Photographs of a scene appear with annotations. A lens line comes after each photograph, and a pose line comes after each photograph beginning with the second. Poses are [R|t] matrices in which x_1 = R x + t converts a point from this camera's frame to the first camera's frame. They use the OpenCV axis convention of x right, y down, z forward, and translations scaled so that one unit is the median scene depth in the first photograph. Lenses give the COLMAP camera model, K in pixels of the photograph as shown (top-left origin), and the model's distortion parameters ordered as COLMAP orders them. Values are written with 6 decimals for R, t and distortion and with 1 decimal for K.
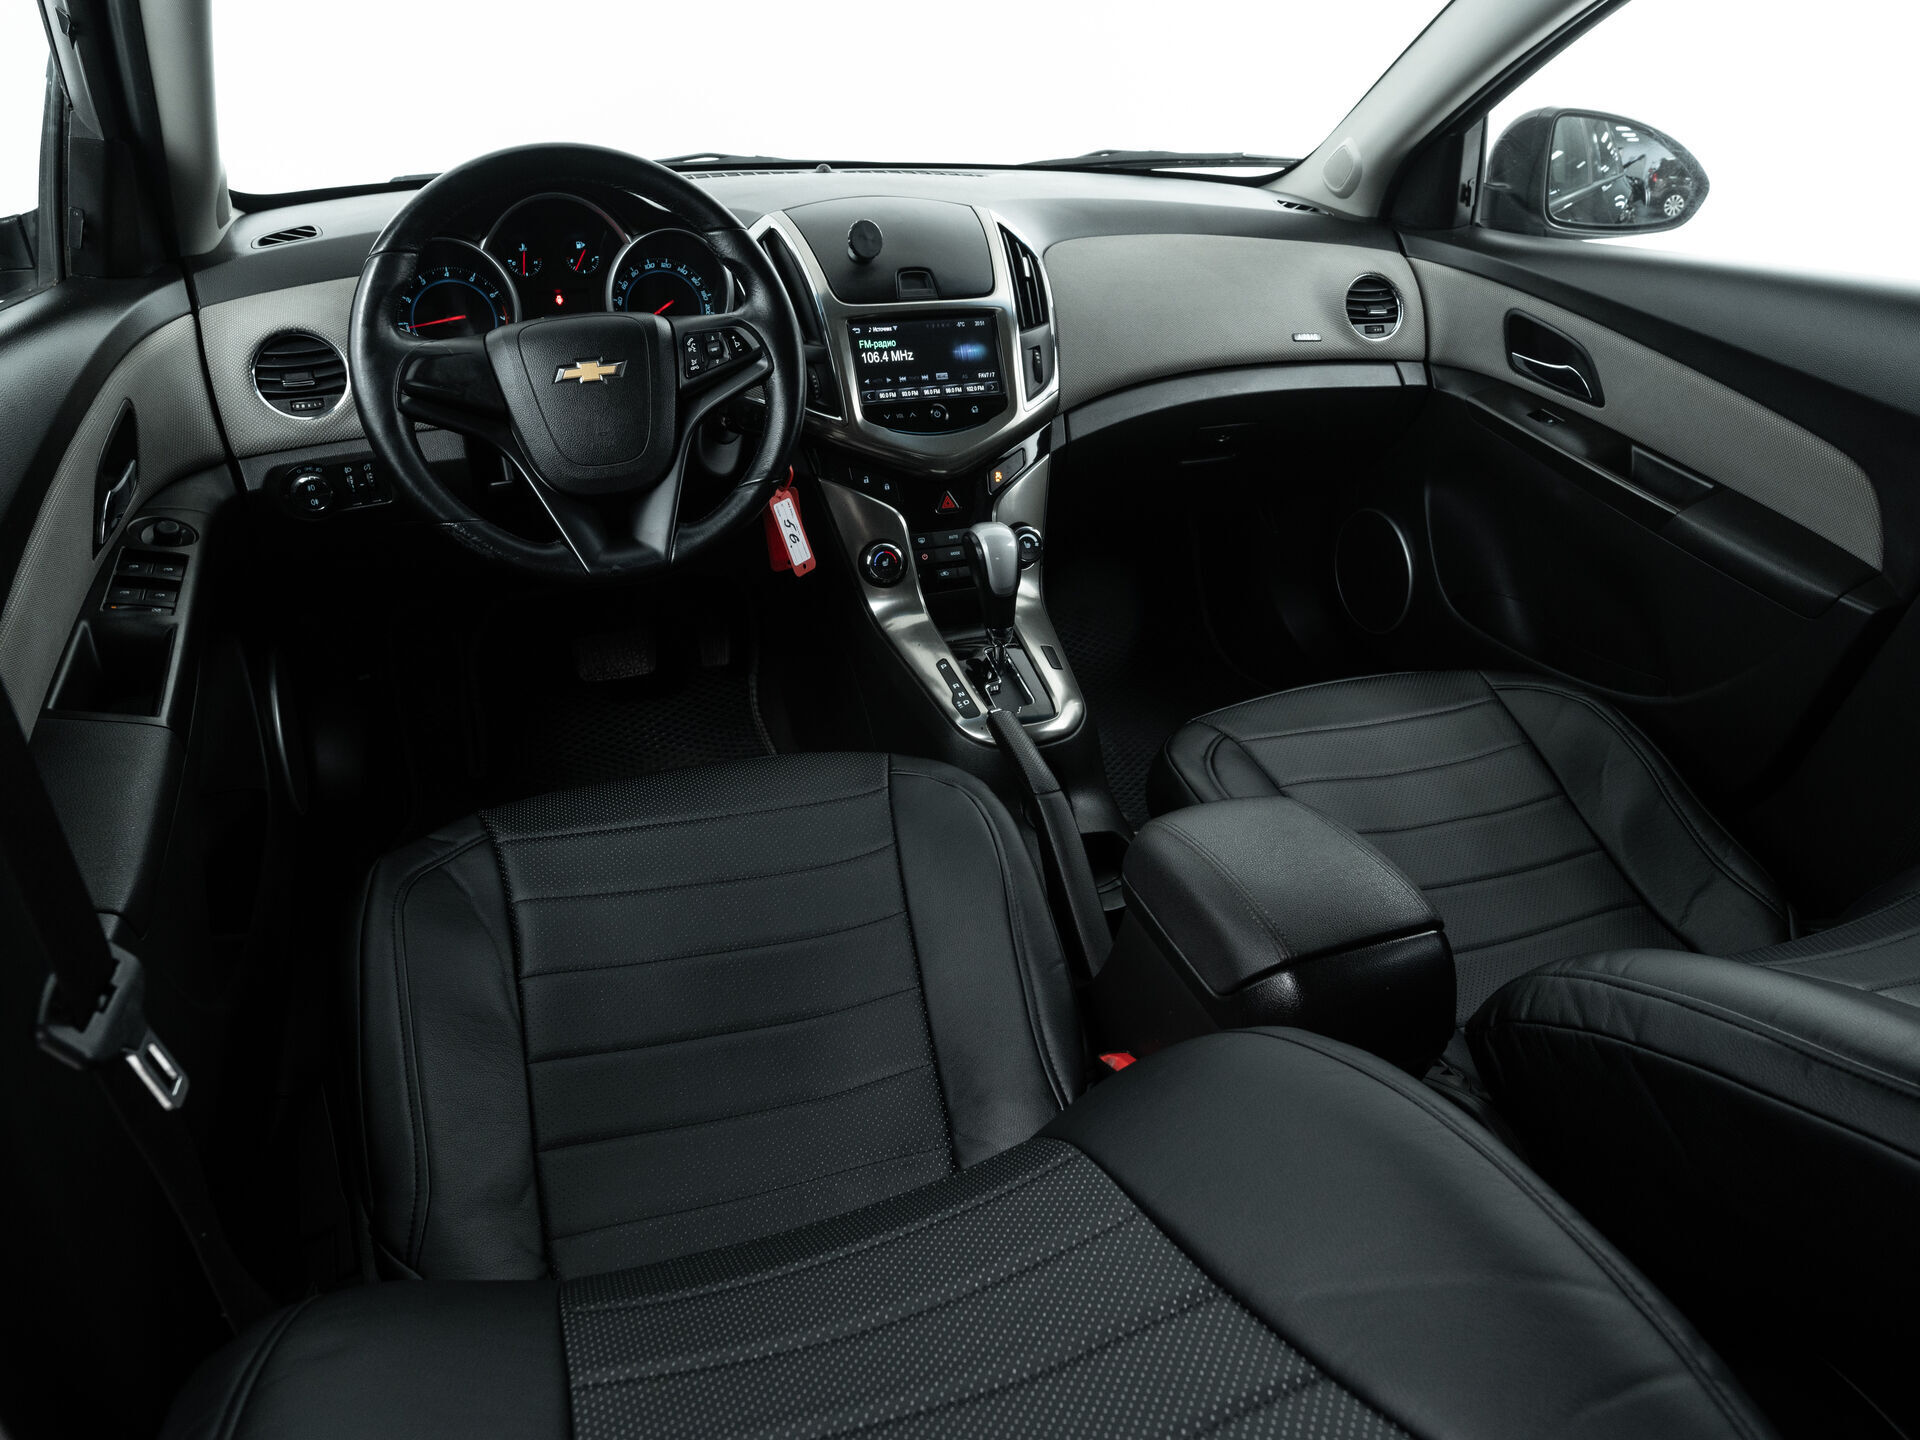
lens RADIAL K [[1257.2, 0, 995.0], [0, 1257.2, 715.7], [0, 0, 1]] dist [-0.024661, -0.001671]
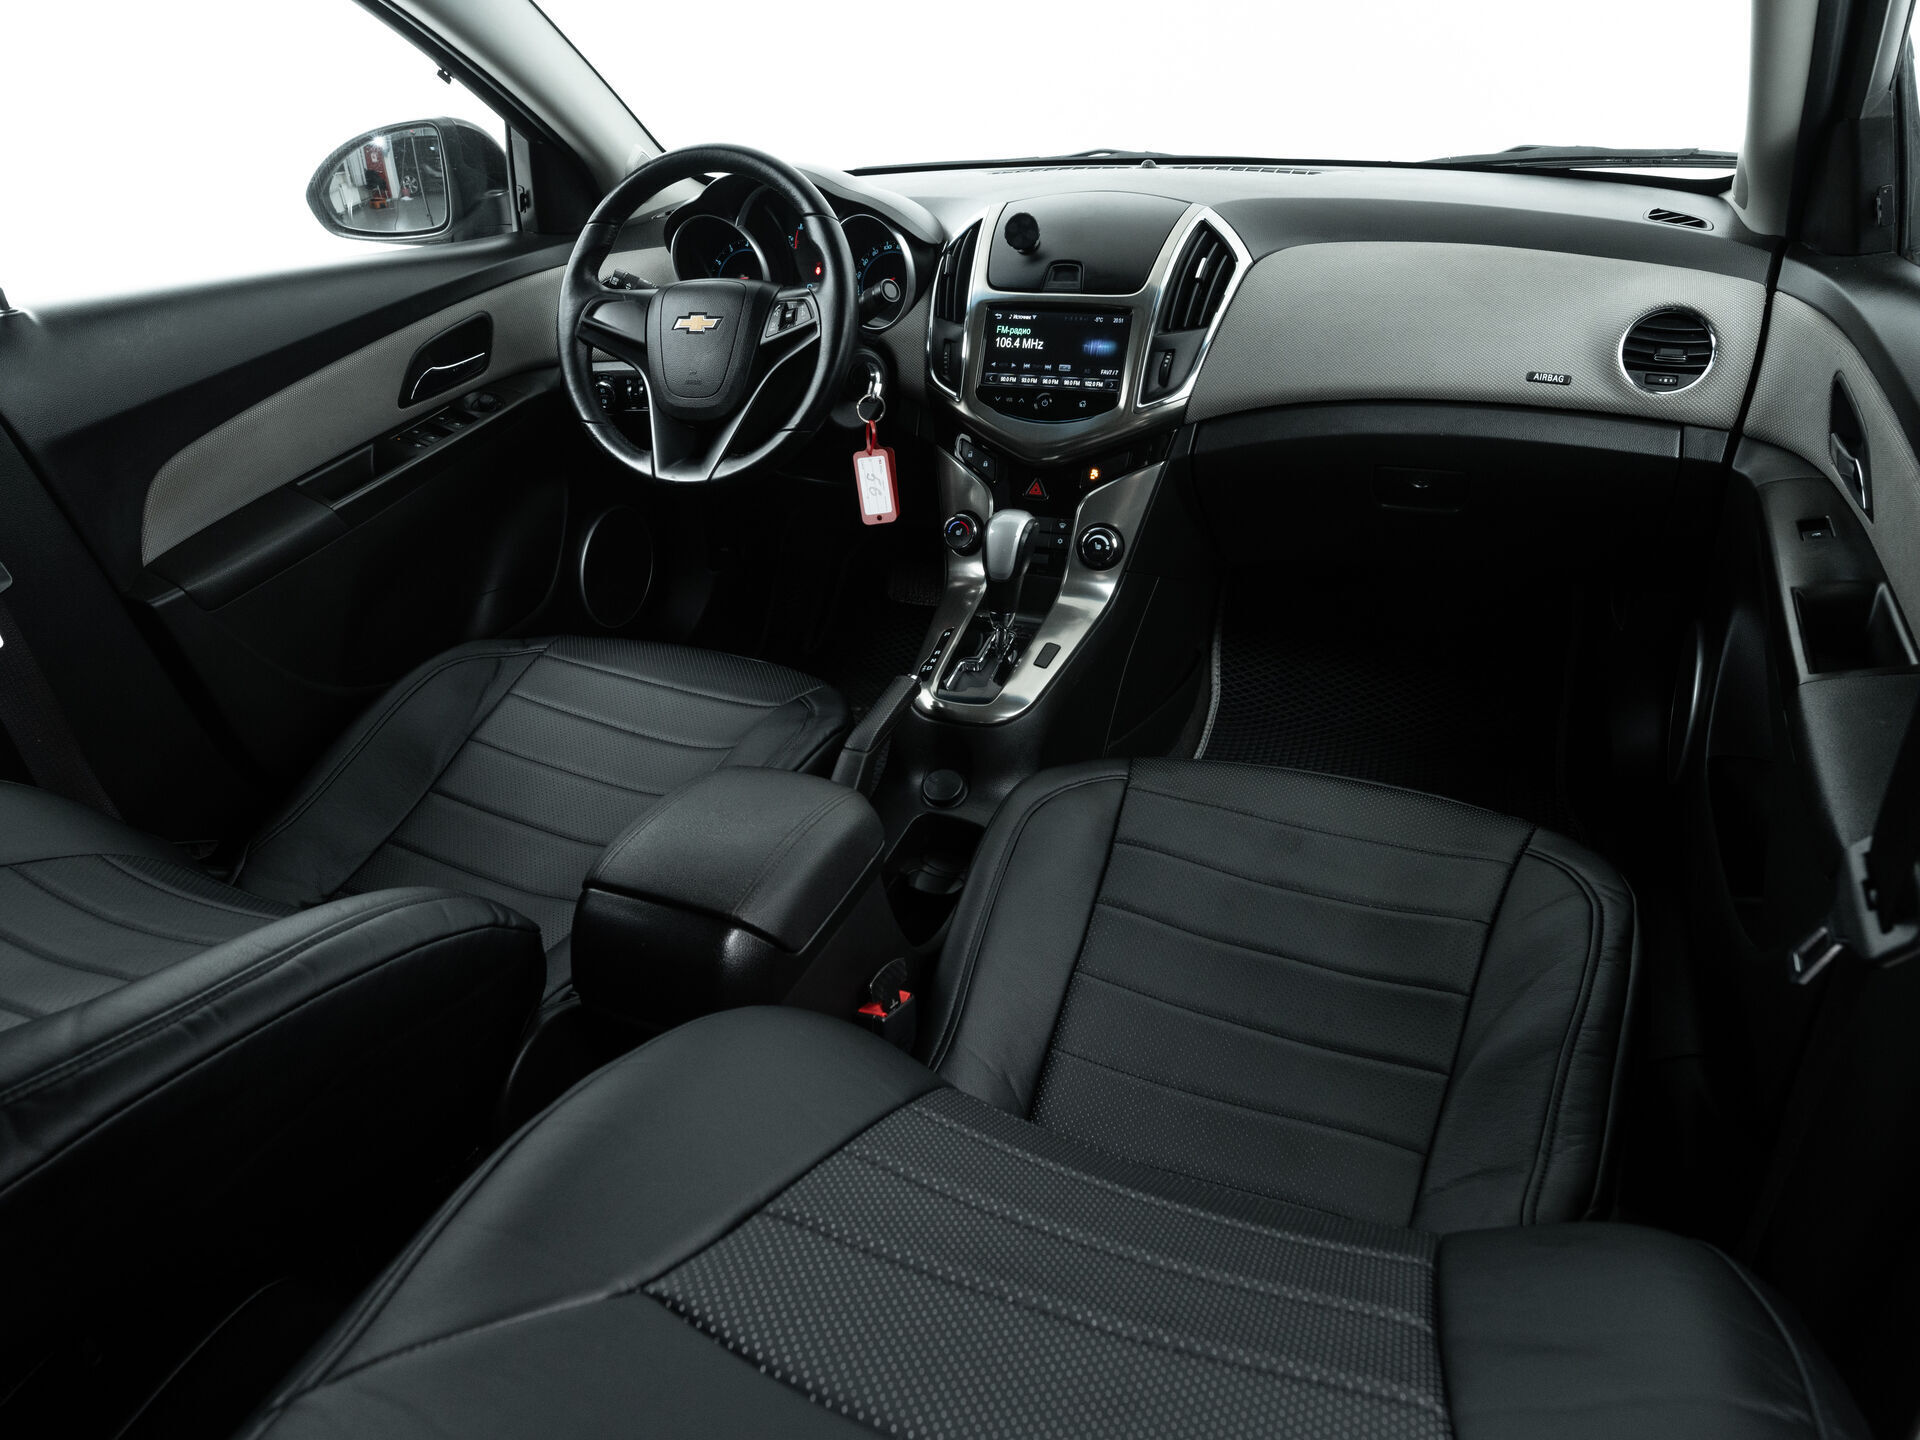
lens RADIAL K [[1269.2, 0, 960.0], [0, 1269.2, 720.0], [0, 0, 1]] dist [-0.021584, -0.002256]
pose [[0.709855, 0.286066, -0.643639, 0.648387], [-0.283386, 0.952580, 0.110834, -0.087878], [0.644824, 0.103722, 0.757261, 0.193461]]
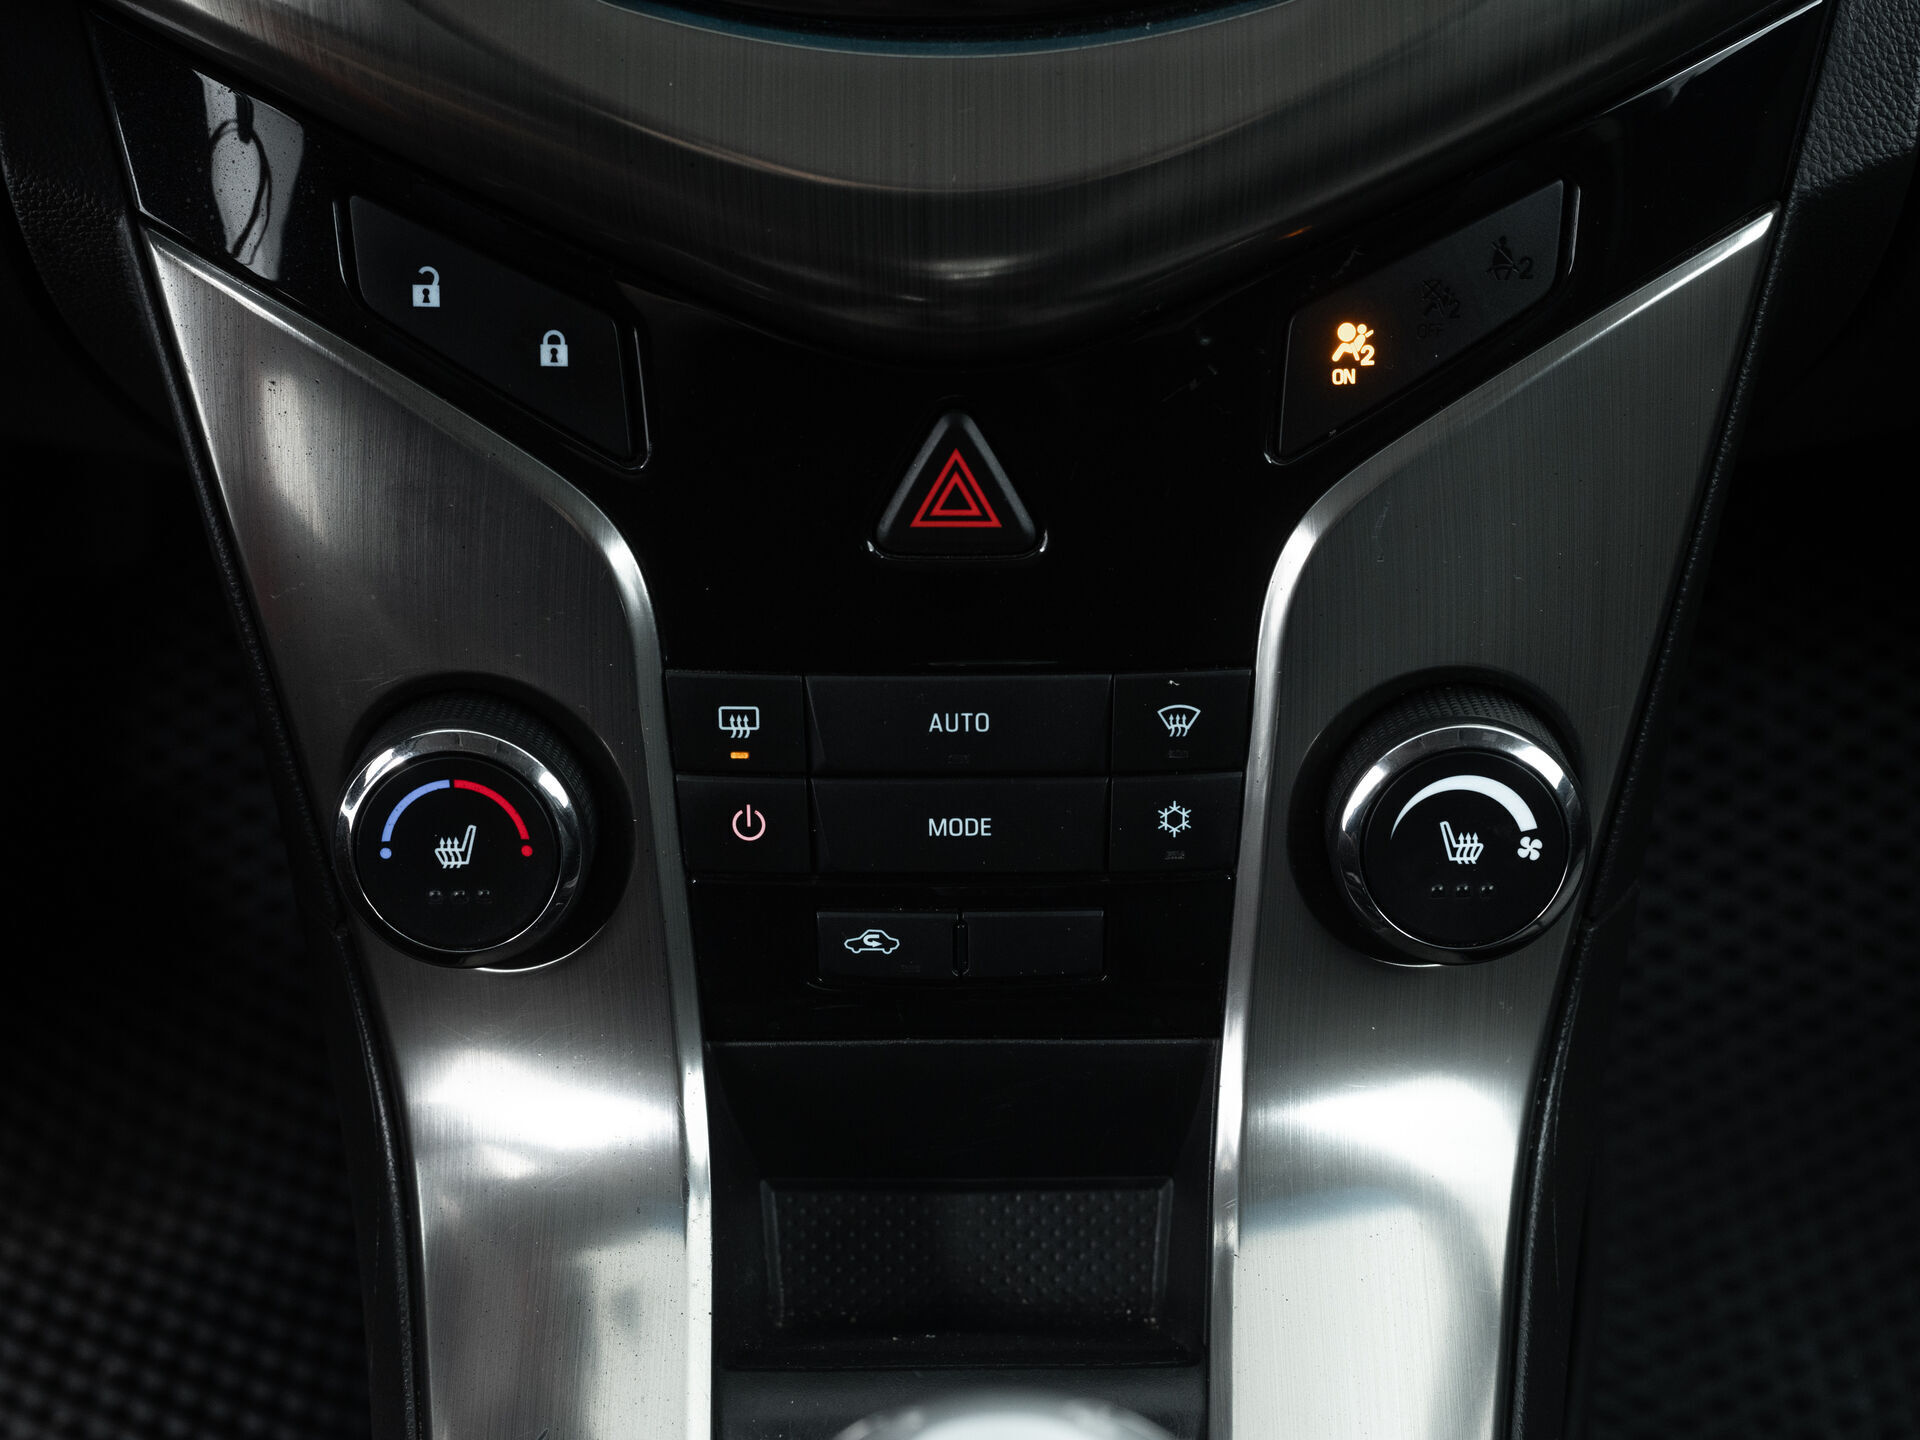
lens RADIAL K [[3312.4, 0, 1038.2], [0, 3312.4, 717.9], [0, 0, 1]] dist [-0.127053, 0.068107]
pose [[0.927510, 0.212730, -0.307363, 0.098861], [-0.157500, 0.968121, 0.194772, -0.224383], [0.338998, -0.132243, 0.931446, 0.640304]]
